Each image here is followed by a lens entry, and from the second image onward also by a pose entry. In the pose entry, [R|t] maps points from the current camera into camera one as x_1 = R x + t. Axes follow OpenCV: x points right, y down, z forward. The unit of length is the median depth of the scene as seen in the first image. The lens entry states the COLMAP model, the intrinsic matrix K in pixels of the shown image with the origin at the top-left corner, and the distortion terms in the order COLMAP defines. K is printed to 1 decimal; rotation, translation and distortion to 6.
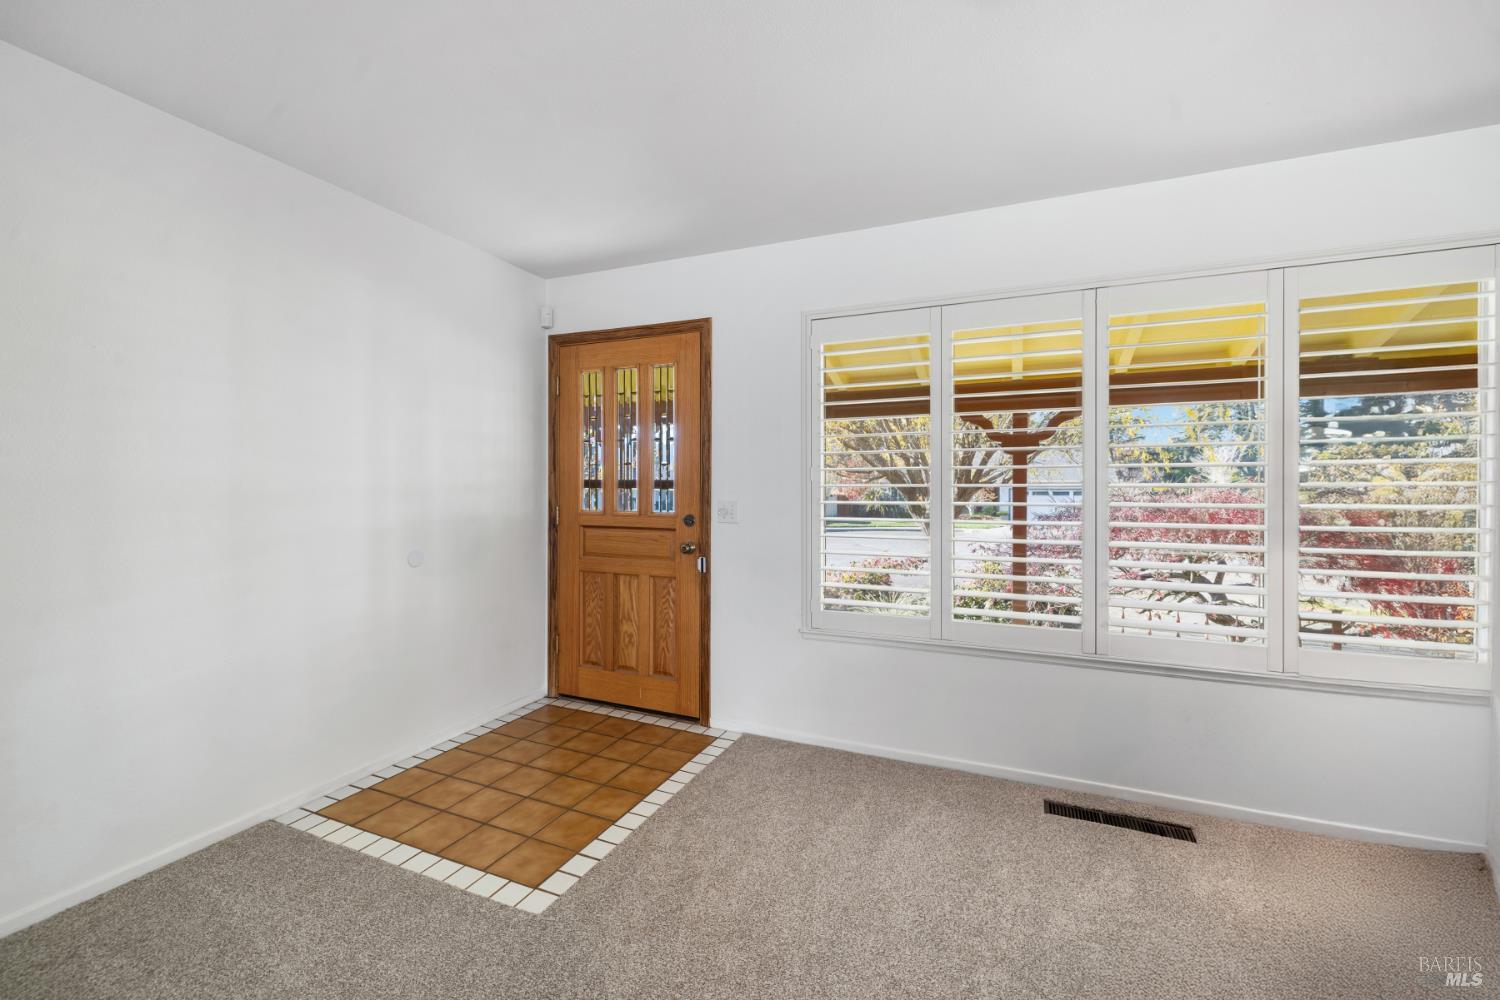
lens RADIAL K [[621.3, 0, 720.7], [0, 621.3, 493.9], [0, 0, 1]] dist [0.000994, -0.000433]
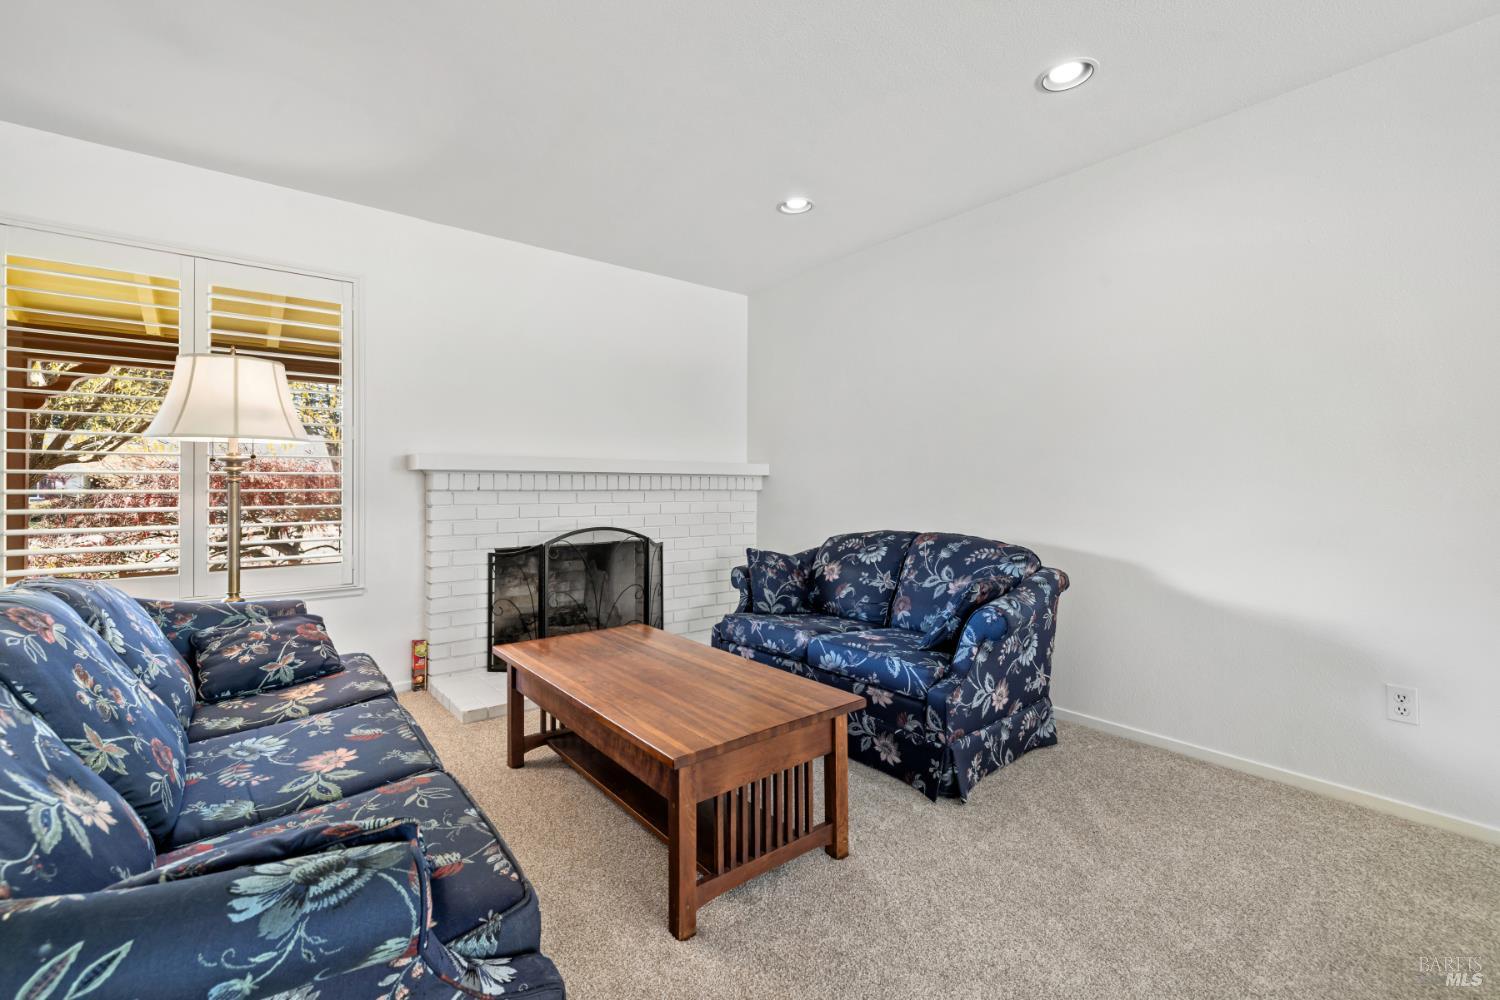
lens RADIAL K [[656.3, 0, 738.9], [0, 656.3, 476.2], [0, 0, 1]] dist [-0.000397, 0.001376]
pose [[0.457133, 0.002988, 0.889393, 0.184720], [0.000538, 0.999993, -0.003636, 0.043471], [-0.889398, 0.002140, 0.457128, -0.334667]]
